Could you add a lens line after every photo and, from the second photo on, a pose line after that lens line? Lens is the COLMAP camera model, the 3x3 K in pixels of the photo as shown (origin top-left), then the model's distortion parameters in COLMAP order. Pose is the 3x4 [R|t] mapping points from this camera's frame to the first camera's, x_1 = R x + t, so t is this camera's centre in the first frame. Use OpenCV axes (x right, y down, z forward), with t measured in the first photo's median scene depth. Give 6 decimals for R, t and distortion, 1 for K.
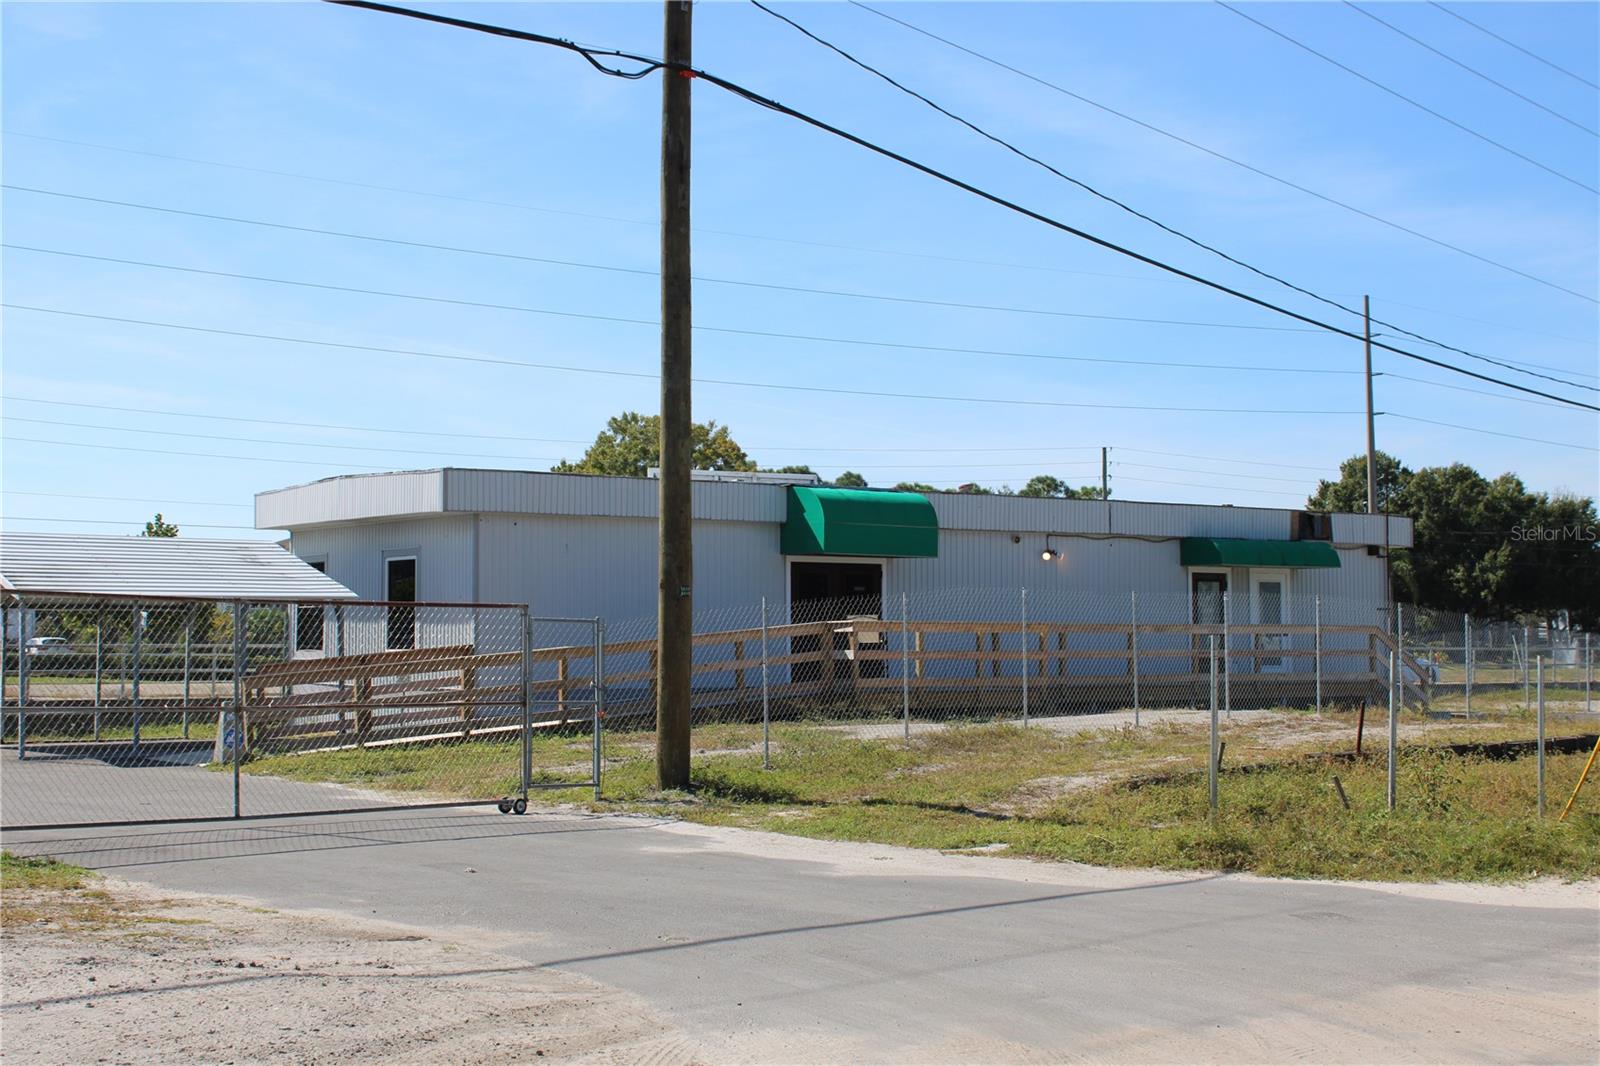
lens RADIAL K [[2226.7, 0, 800.0], [0, 2226.7, 536.2], [0, 0, 1]] dist [-0.033954, 0.000000]
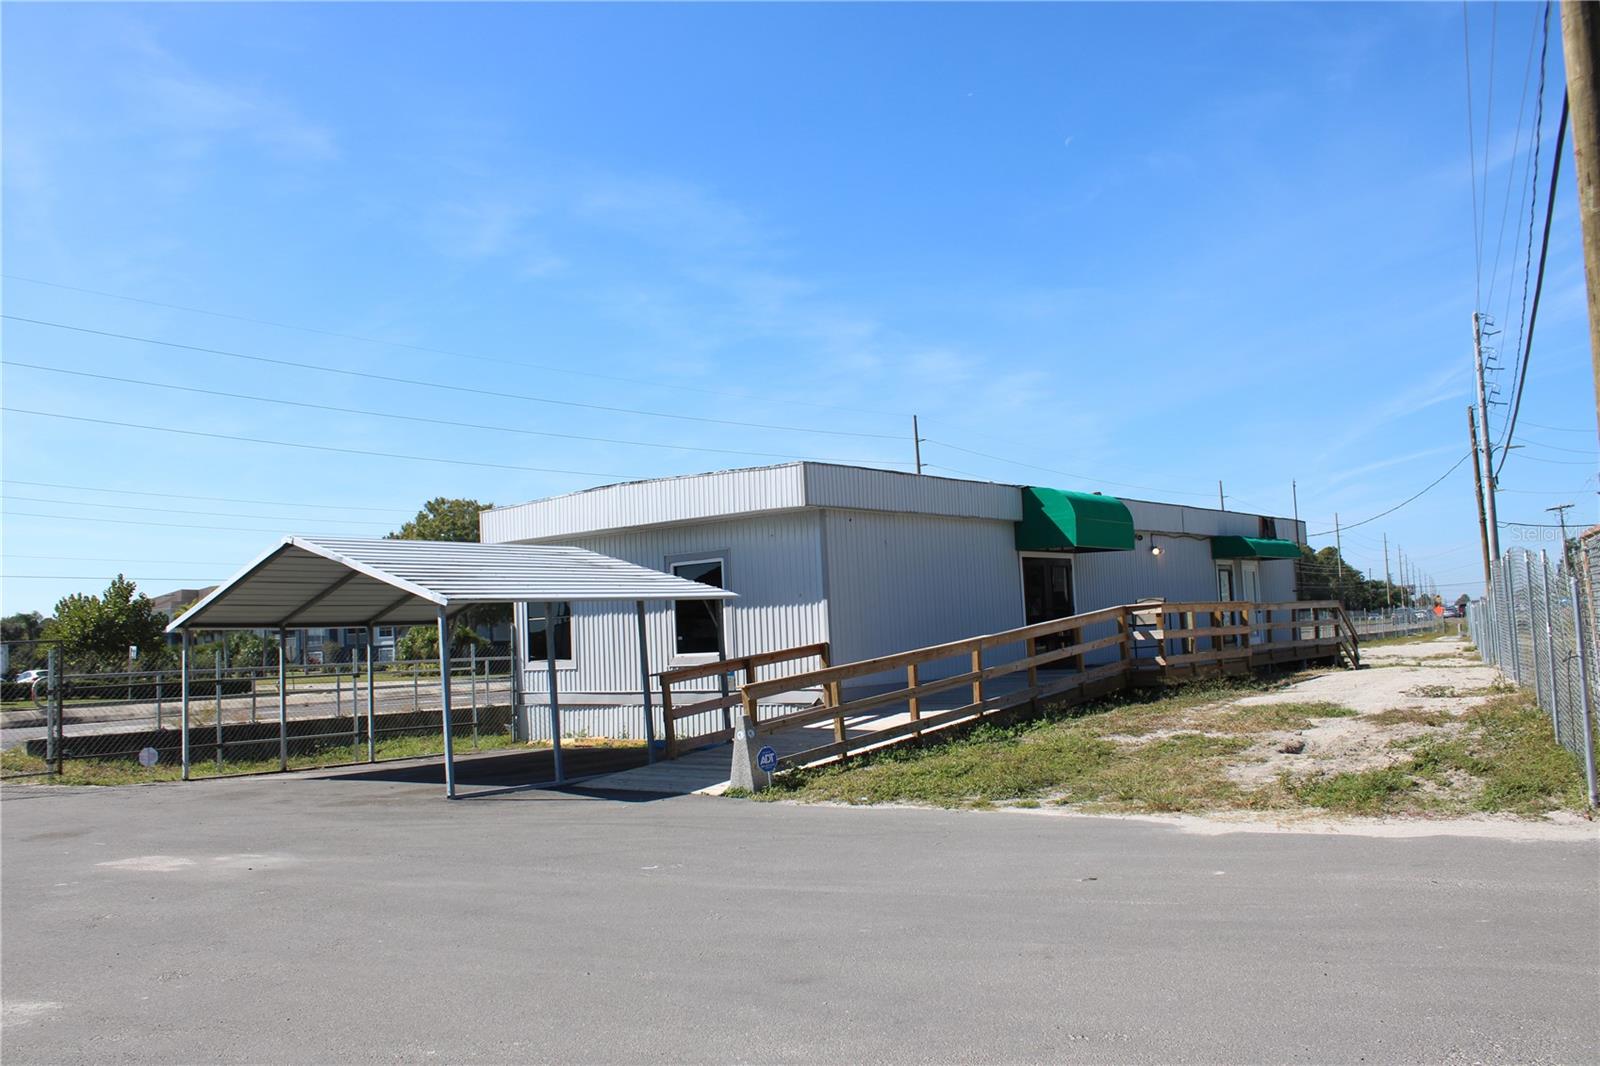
lens RADIAL K [[1343.0, 0, 804.1], [0, 1343.0, 533.0], [0, 0, 1]] dist [-0.150572, 0.119260]
pose [[0.963070, -0.024454, 0.268140, -0.285898], [0.034982, 0.998790, -0.034558, 0.018846], [-0.266970, 0.042662, 0.962760, 0.392226]]
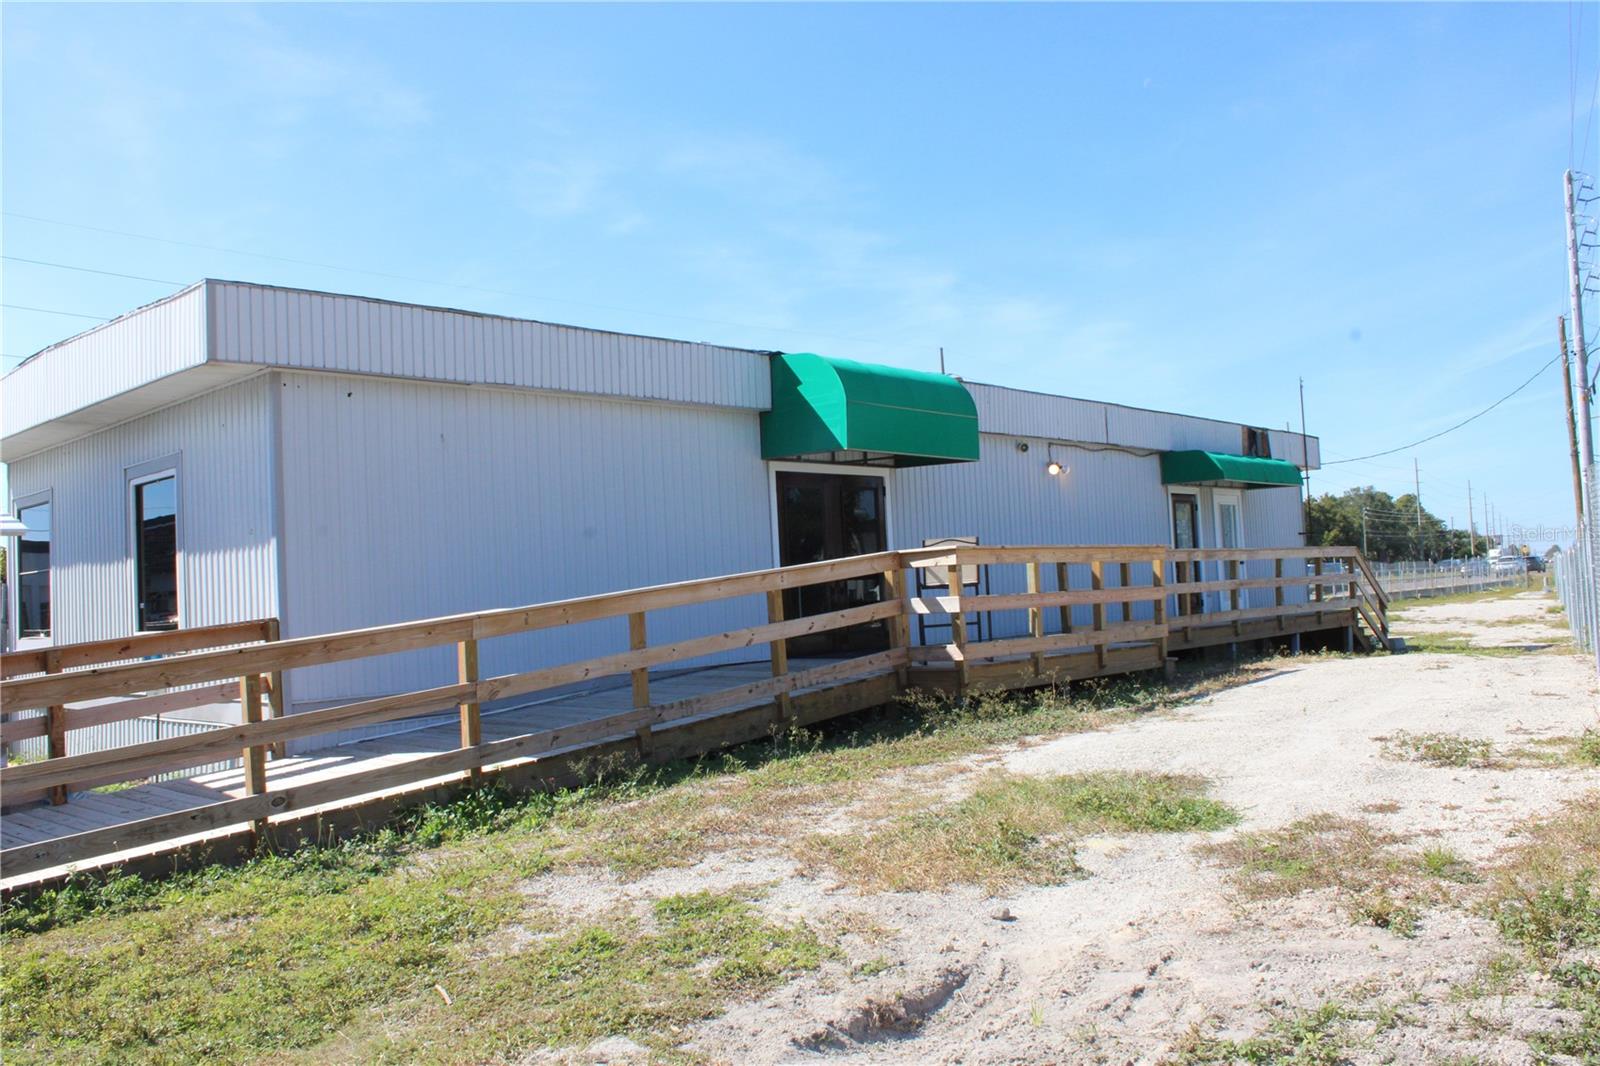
lens RADIAL K [[1343.0, 0, 790.4], [0, 1343.0, 535.5], [0, 0, 1]] dist [-0.150572, 0.119260]
pose [[0.978395, -0.036636, 0.203474, -0.082201], [0.036952, 0.999315, 0.002249, 0.030149], [-0.203417, 0.005318, 0.979078, 0.608586]]
